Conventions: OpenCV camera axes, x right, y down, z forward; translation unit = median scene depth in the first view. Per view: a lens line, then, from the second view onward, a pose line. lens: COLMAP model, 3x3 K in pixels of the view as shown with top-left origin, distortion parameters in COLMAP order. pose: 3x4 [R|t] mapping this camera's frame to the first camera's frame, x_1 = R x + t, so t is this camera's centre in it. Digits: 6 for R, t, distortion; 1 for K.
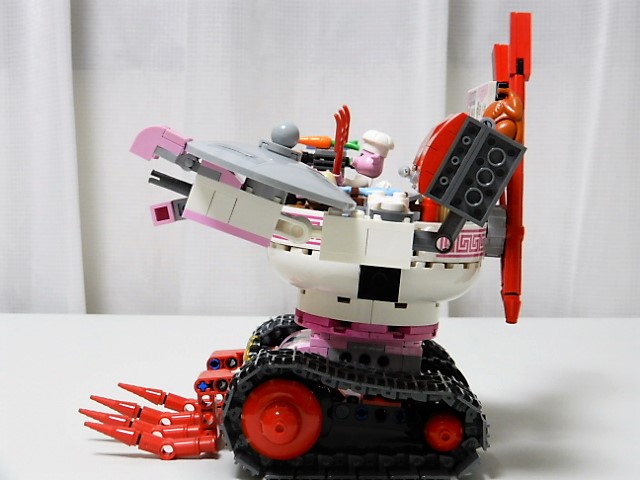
lens RADIAL K [[1076.8, 0, 320.0], [0, 1076.8, 240.0], [0, 0, 1]] dist [0.018691, -0.112568]
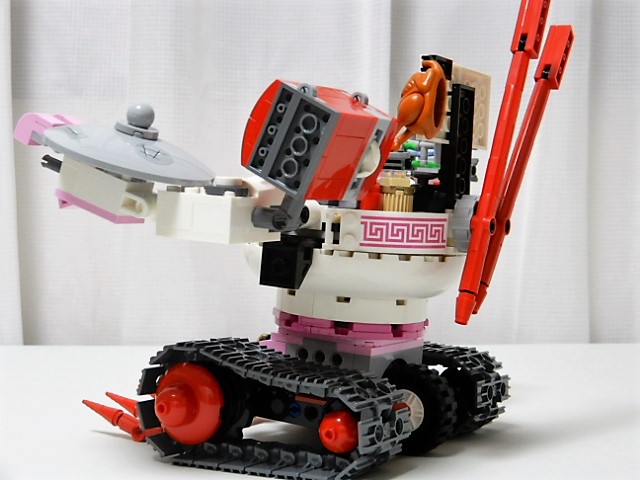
lens RADIAL K [[1076.8, 0, 320.0], [0, 1076.8, 240.0], [0, 0, 1]] dist [0.018691, -0.112568]
pose [[0.866944, -0.003713, -0.498391, 0.554929], [-0.028368, 0.997984, -0.056780, 0.066196], [0.497597, 0.063363, 0.865091, 0.179514]]
